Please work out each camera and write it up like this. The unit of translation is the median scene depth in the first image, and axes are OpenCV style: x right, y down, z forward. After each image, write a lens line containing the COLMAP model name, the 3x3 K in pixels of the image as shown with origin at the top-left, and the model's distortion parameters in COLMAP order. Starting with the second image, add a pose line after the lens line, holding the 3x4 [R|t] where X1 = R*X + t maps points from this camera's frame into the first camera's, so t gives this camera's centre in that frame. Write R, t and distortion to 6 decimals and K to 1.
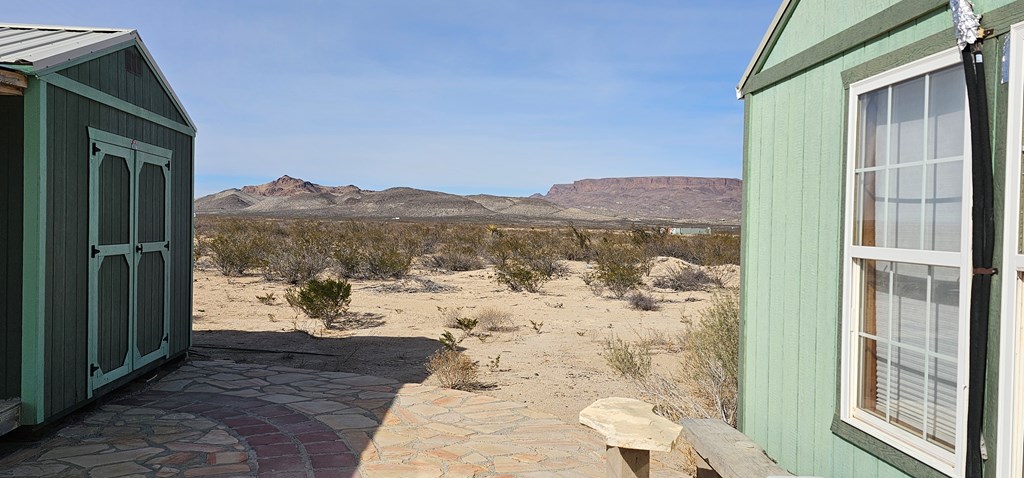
lens RADIAL K [[794.3, 0, 521.1], [0, 794.3, 241.0], [0, 0, 1]] dist [0.027330, -0.025143]
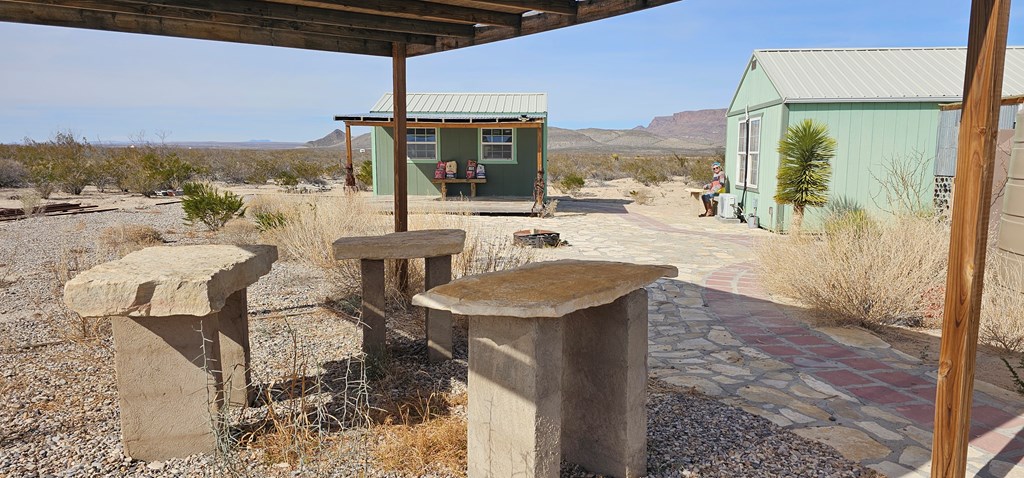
lens RADIAL K [[694.6, 0, 518.9], [0, 694.6, 245.0], [0, 0, 1]] dist [0.052201, -0.021822]
pose [[0.988654, 0.000536, -0.150210, -0.136283], [0.015580, 0.994235, 0.106087, 0.043578], [0.149401, -0.107223, 0.982946, -1.598860]]
